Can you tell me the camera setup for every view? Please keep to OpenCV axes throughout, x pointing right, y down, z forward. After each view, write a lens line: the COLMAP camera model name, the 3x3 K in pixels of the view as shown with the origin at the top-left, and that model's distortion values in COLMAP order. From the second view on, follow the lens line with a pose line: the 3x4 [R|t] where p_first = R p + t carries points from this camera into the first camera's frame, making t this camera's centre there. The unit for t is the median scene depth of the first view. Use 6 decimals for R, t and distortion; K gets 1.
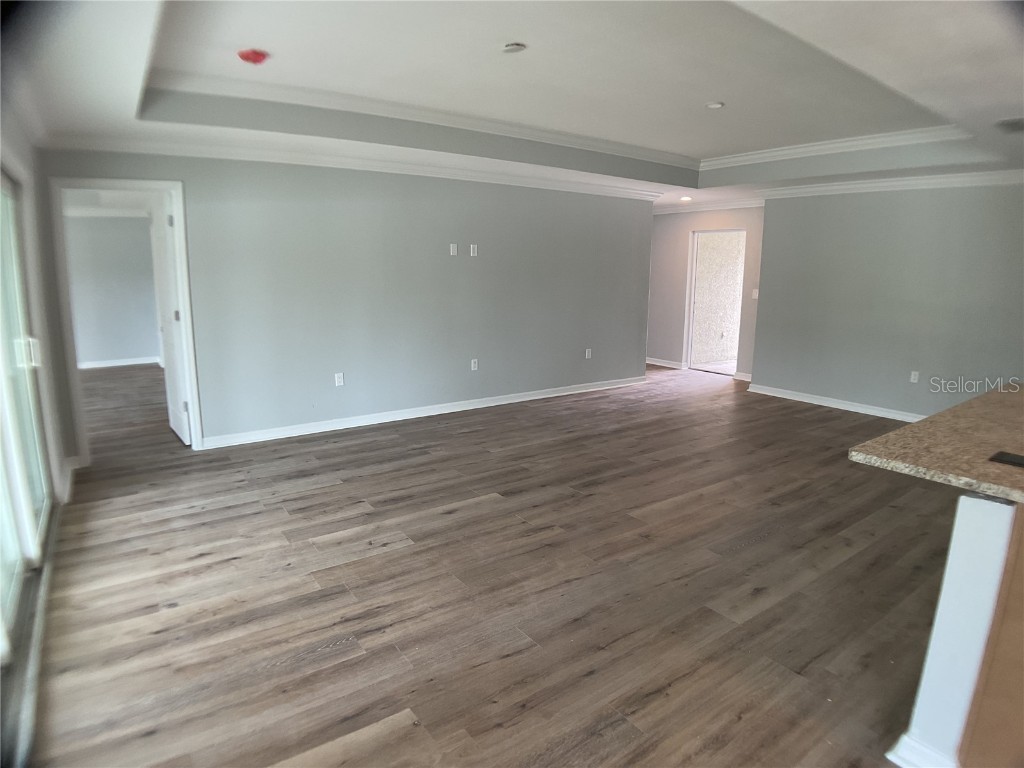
lens RADIAL K [[588.5, 0, 507.6], [0, 588.5, 381.5], [0, 0, 1]] dist [-0.077109, -0.012013]
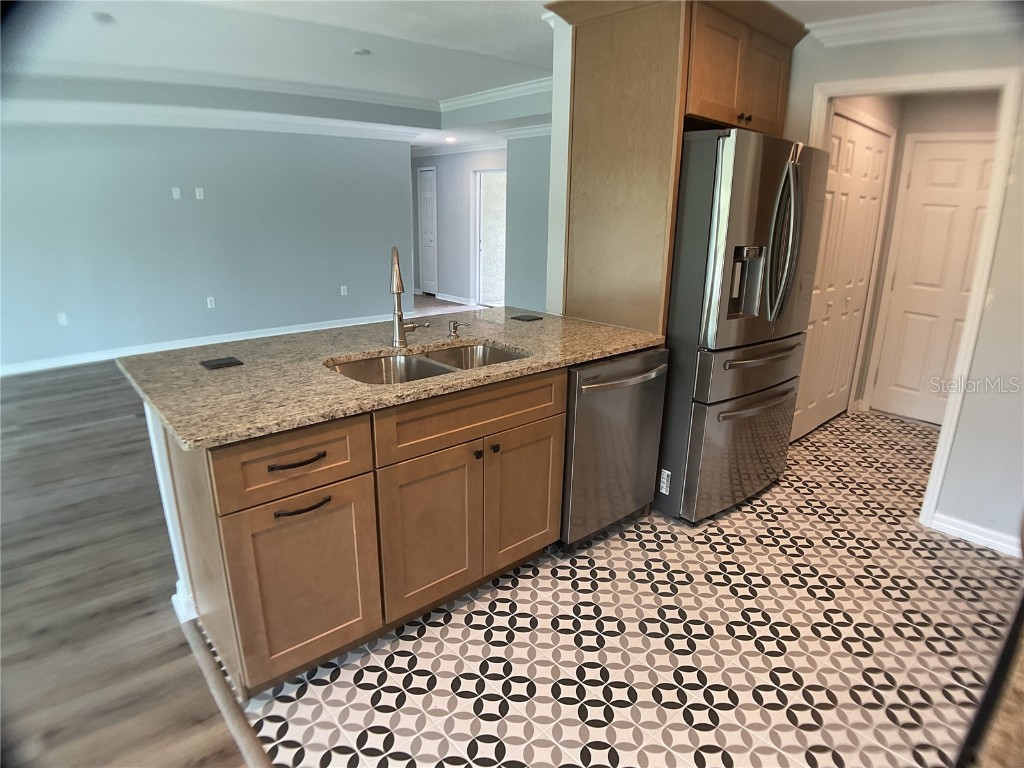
lens RADIAL K [[588.5, 0, 507.6], [0, 588.5, 381.5], [0, 0, 1]] dist [-0.077109, -0.012013]
pose [[0.993999, -0.022536, 0.107045, 0.604144], [0.011868, 0.994989, 0.099274, 0.027003], [-0.108745, -0.097408, 0.989286, -0.160361]]
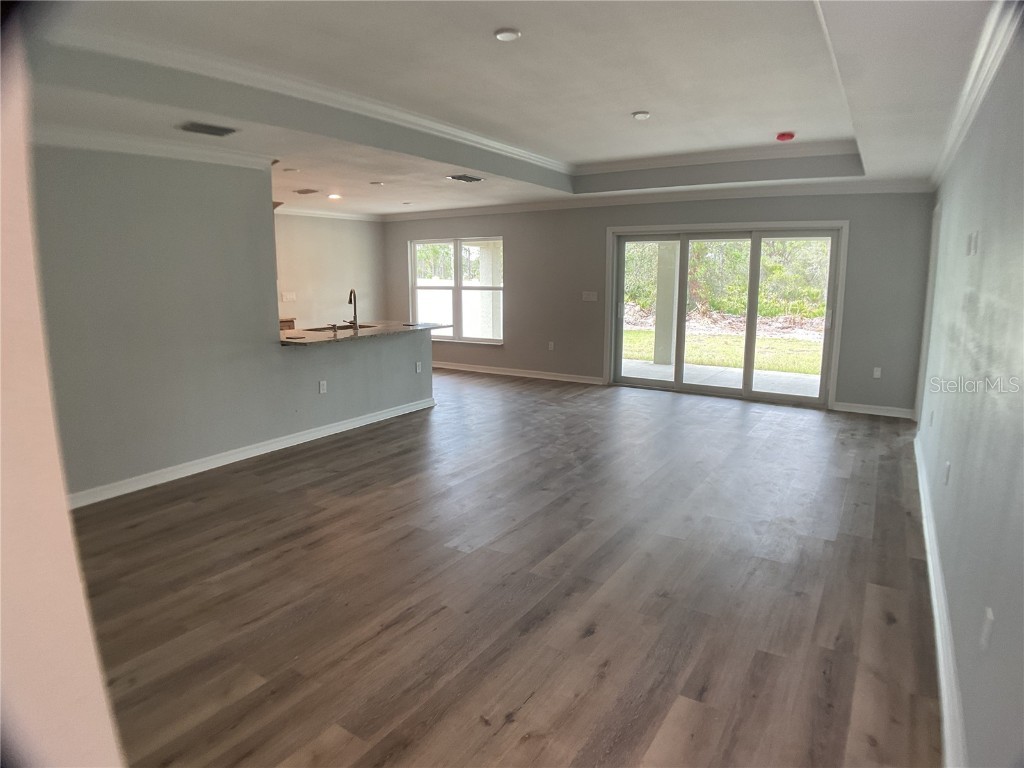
lens RADIAL K [[588.5, 0, 507.6], [0, 588.5, 381.5], [0, 0, 1]] dist [-0.077109, -0.012013]
pose [[-0.932173, 0.063182, -0.356458, 0.759148], [-0.068009, 0.936557, 0.343853, -0.397826], [0.355568, 0.344773, -0.868736, 2.096192]]
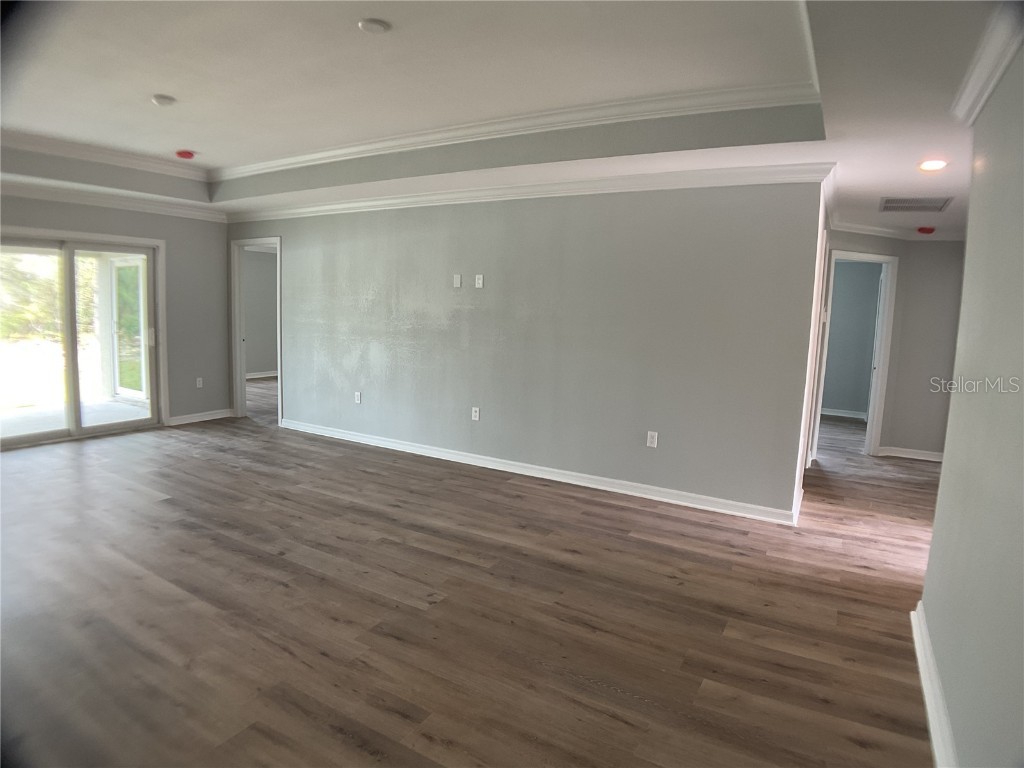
lens RADIAL K [[587.8, 0, 506.7], [0, 587.8, 390.0], [0, 0, 1]] dist [-0.089255, -0.003385]
pose [[0.412145, 0.132043, -0.901499, 1.220579], [-0.199460, 0.978518, 0.052135, -0.194363], [0.889017, 0.158325, 0.429629, 1.120607]]
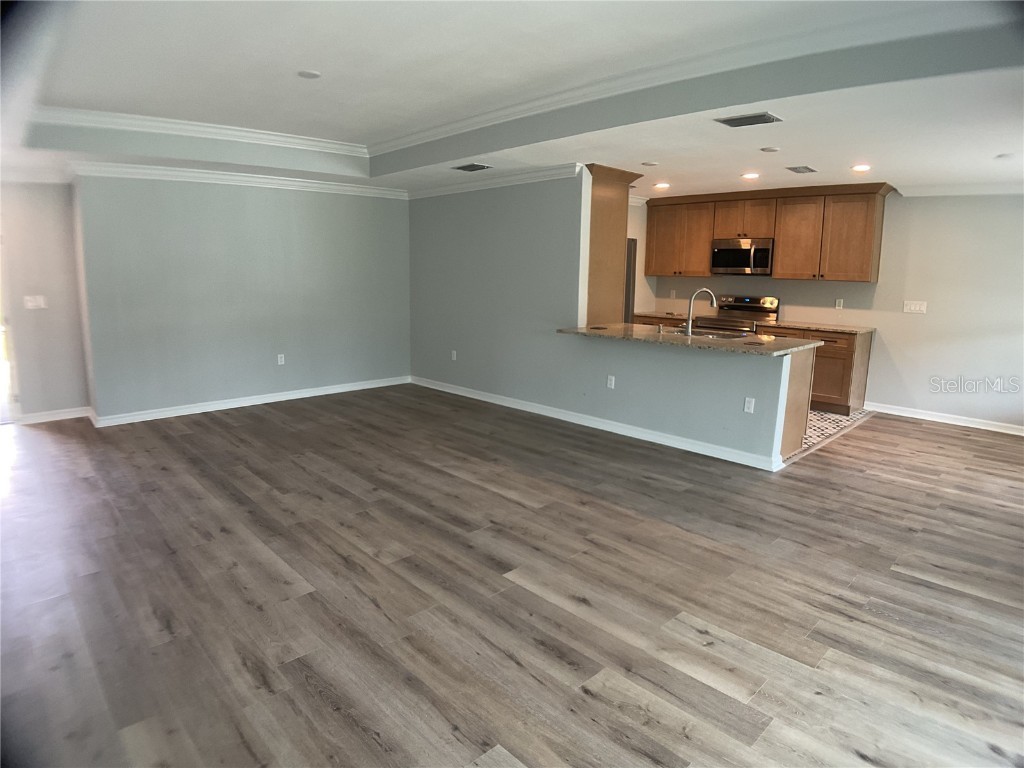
lens RADIAL K [[589.7, 0, 507.7], [0, 589.7, 389.4], [0, 0, 1]] dist [-0.100437, 0.010909]
pose [[-0.146813, -0.202235, 0.968270, -0.715220], [0.170045, 0.959144, 0.226112, -0.207881], [-0.974439, 0.197846, -0.106426, 1.075858]]
